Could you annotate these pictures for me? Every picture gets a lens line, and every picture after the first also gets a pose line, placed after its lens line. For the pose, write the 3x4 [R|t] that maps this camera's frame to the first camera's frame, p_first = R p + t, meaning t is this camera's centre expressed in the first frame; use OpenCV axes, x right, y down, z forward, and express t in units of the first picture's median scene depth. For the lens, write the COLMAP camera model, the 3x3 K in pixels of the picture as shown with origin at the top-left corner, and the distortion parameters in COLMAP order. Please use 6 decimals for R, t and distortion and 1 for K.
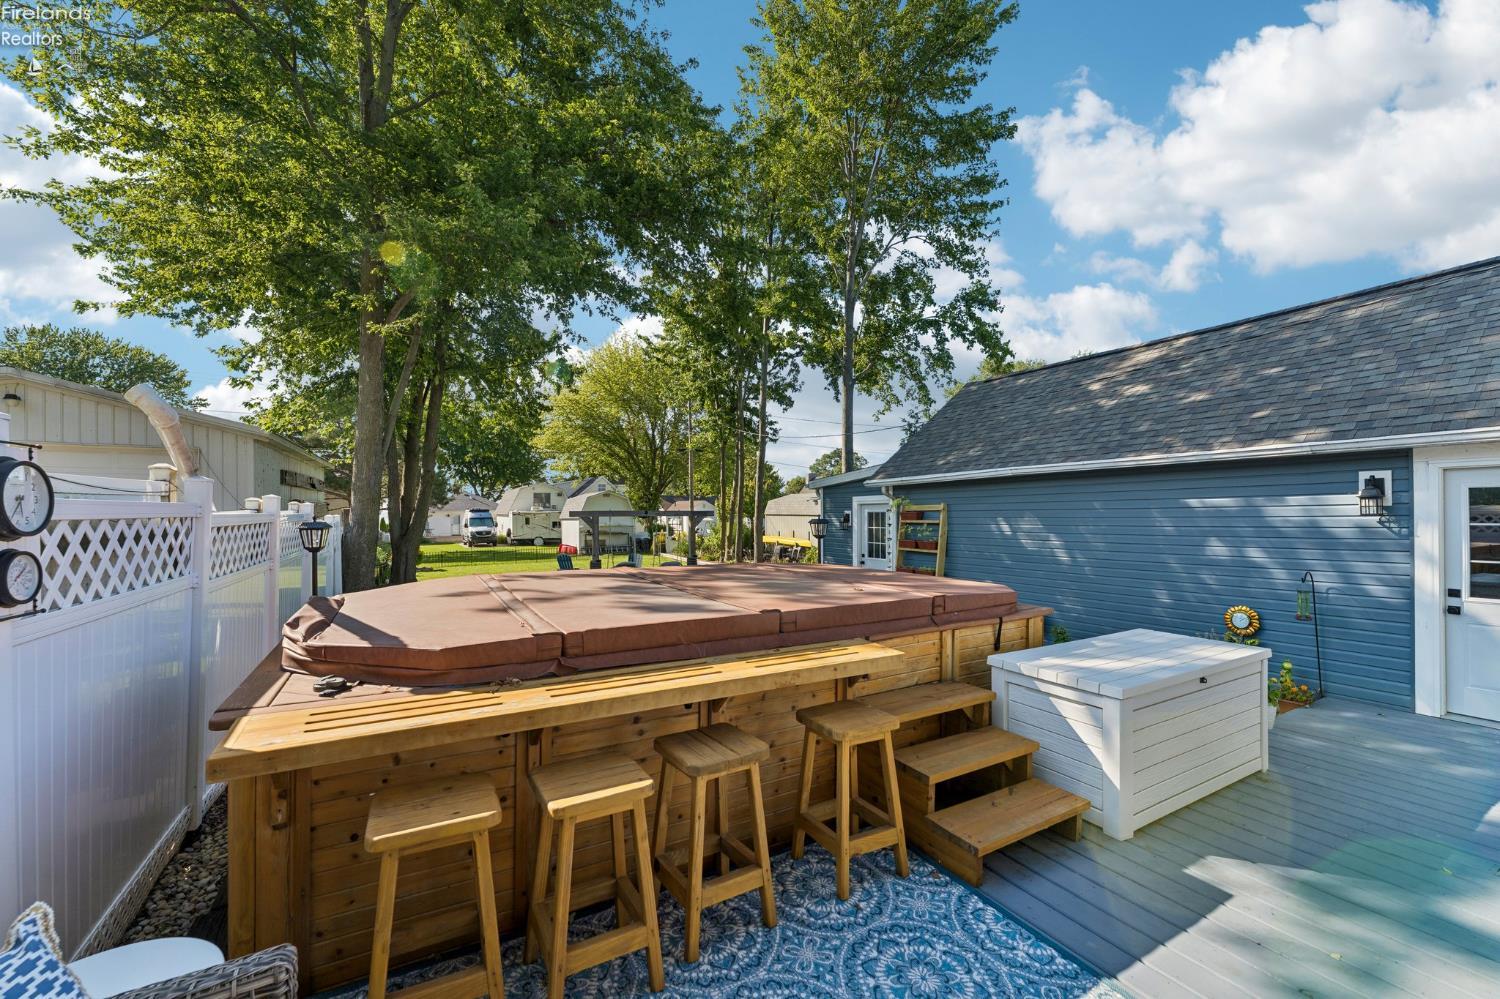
lens RADIAL K [[596.6, 0, 753.3], [0, 596.6, 510.6], [0, 0, 1]] dist [-0.010583, -0.000093]
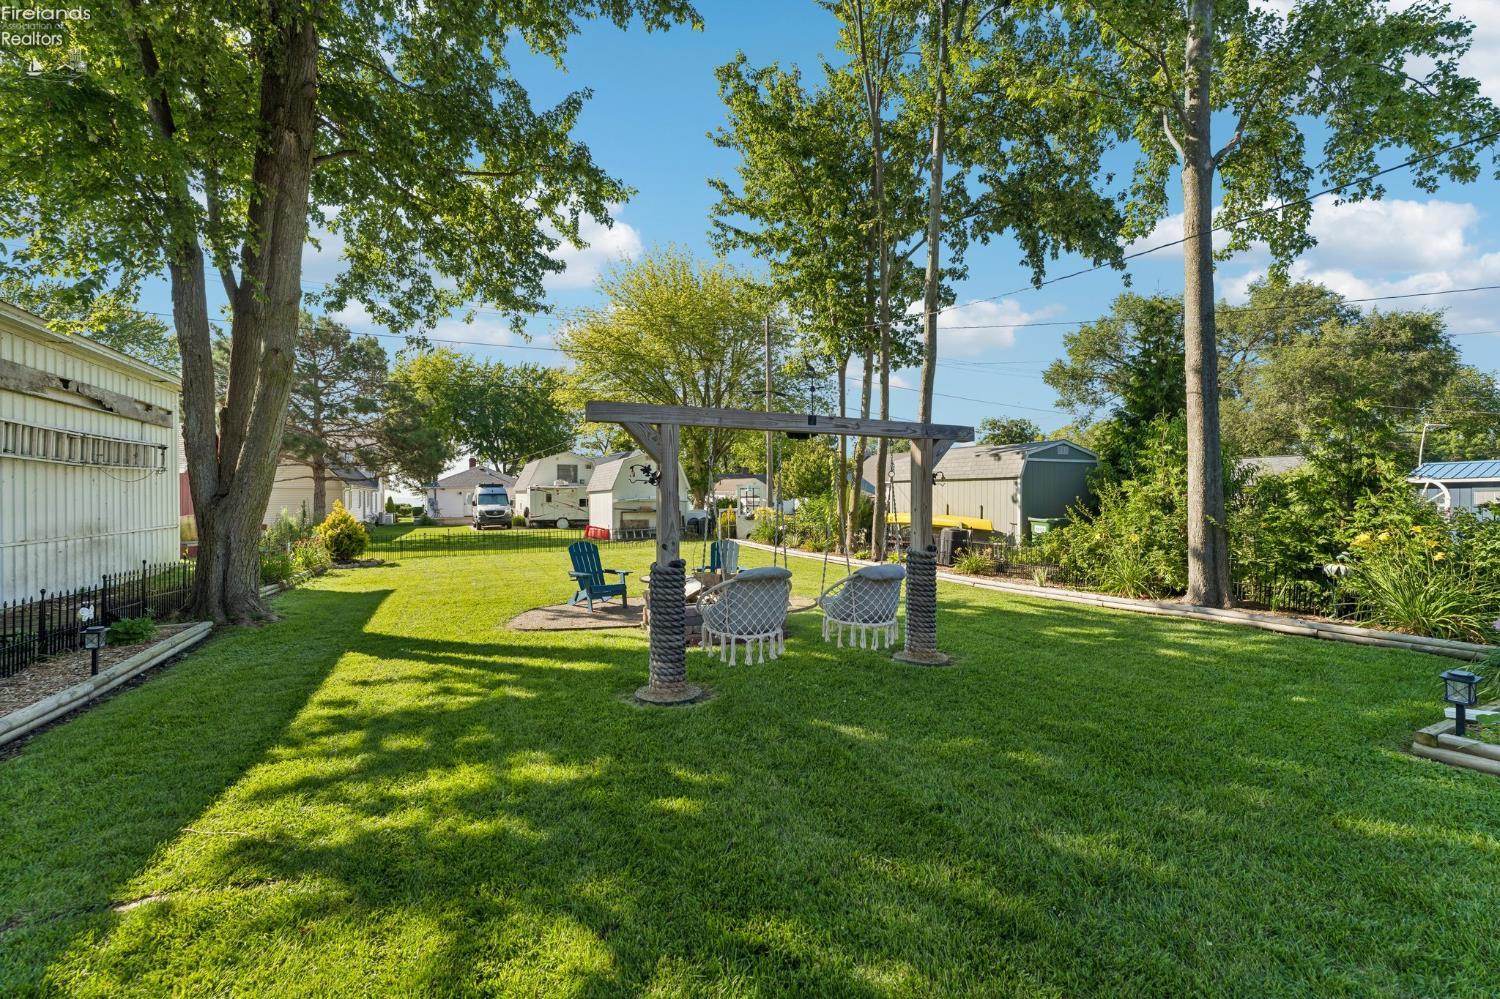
lens RADIAL K [[596.6, 0, 743.3], [0, 596.6, 502.7], [0, 0, 1]] dist [-0.010583, -0.000093]
pose [[0.997881, 0.001548, -0.065043, -0.143116], [-0.000743, 0.999923, 0.012410, 0.030584], [0.065057, -0.012336, 0.997805, 0.476705]]
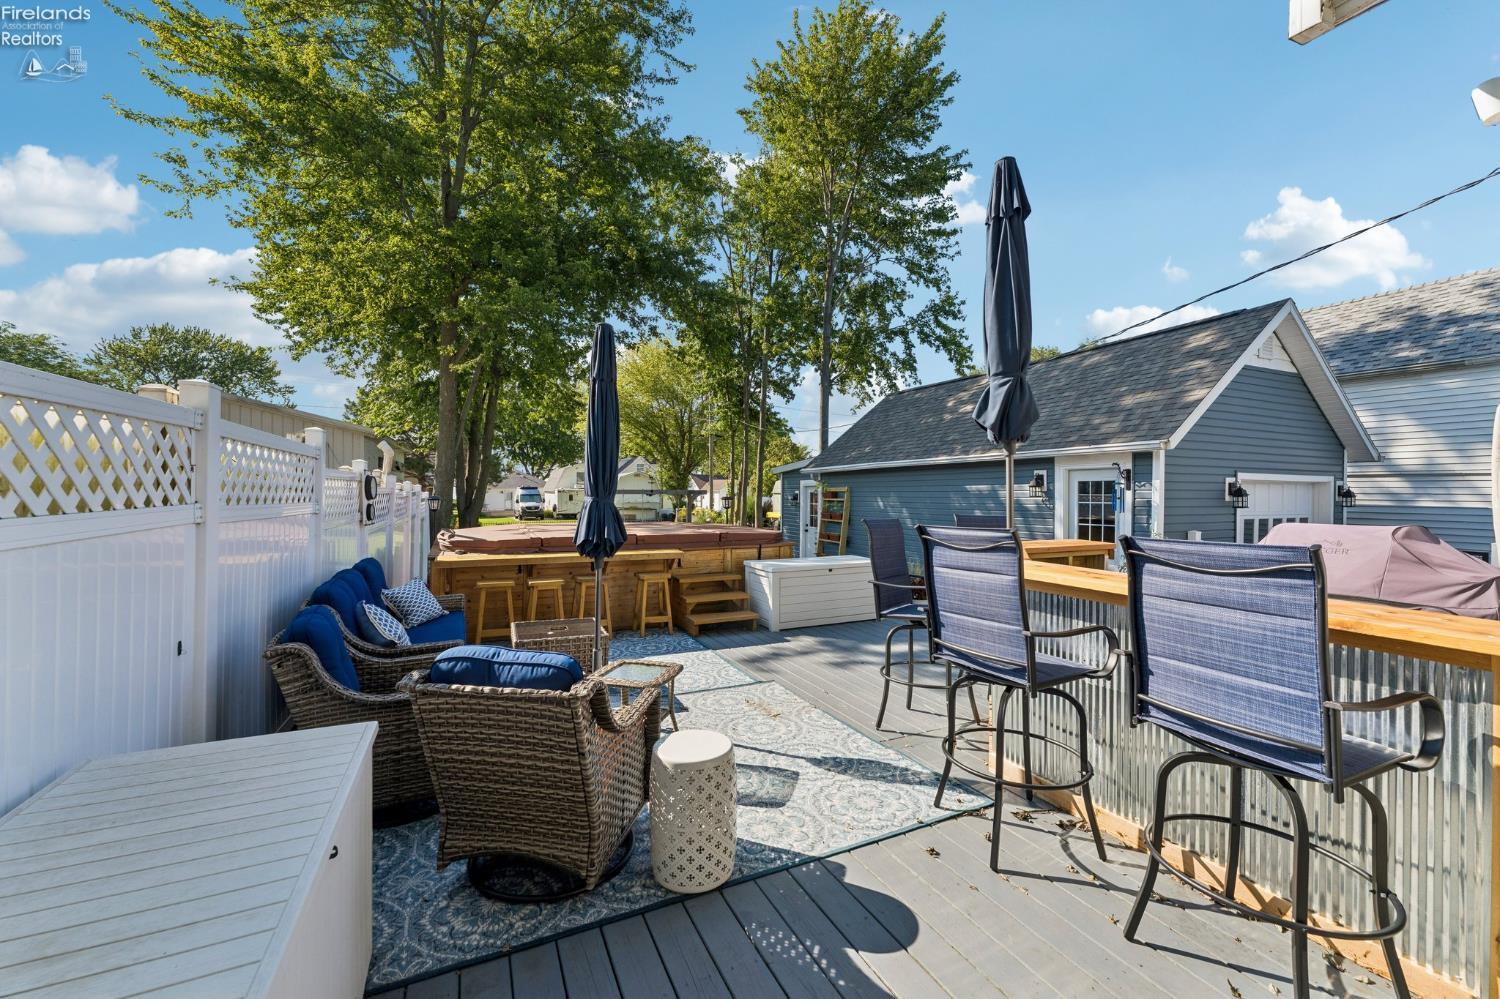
lens RADIAL K [[596.6, 0, 754.9], [0, 596.6, 491.4], [0, 0, 1]] dist [-0.010583, -0.000093]
pose [[0.997339, 0.007335, -0.072539, 0.096719], [-0.007072, 0.999967, 0.003885, -0.002161], [0.072565, -0.003361, 0.997358, -0.187014]]
